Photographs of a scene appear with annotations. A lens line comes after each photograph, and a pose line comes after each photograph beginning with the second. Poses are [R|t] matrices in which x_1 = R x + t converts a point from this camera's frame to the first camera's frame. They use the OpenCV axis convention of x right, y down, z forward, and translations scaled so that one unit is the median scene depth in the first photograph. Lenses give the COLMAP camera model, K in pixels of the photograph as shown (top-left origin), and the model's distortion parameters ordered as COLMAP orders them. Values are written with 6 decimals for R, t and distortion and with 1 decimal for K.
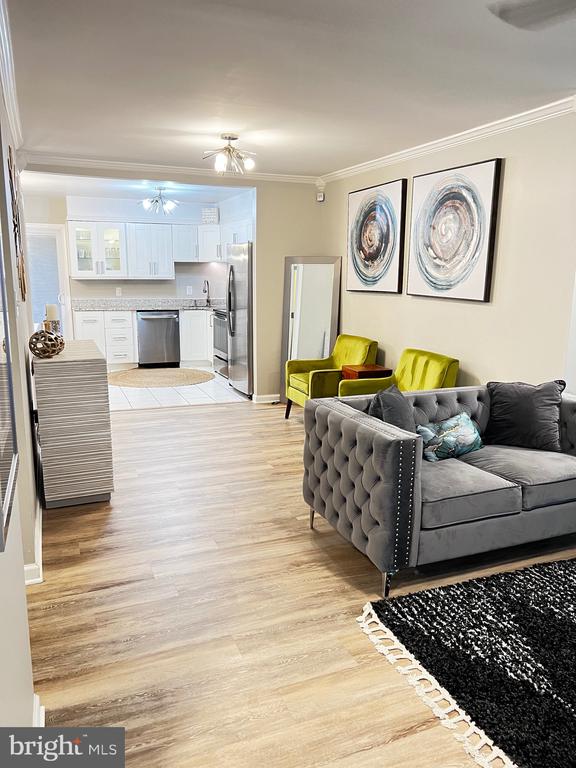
lens RADIAL K [[579.7, 0, 285.4], [0, 579.7, 386.8], [0, 0, 1]] dist [0.032872, -0.003125]
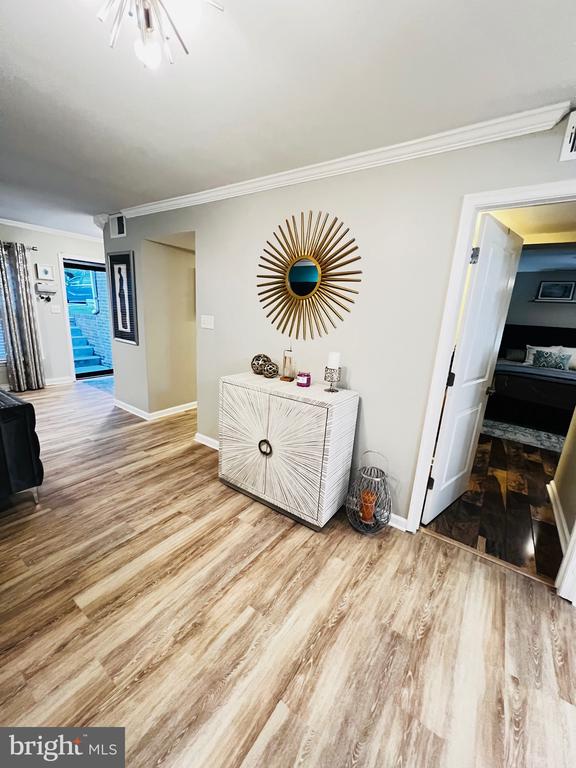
lens RADIAL K [[307.7, 0, 286.0], [0, 307.7, 384.1], [0, 0, 1]] dist [-0.001710, 0.000362]
pose [[-0.841801, 0.068609, -0.535410, -0.061833], [-0.171418, 0.906567, 0.385684, -0.305327], [0.511847, 0.416449, -0.751388, 1.510402]]
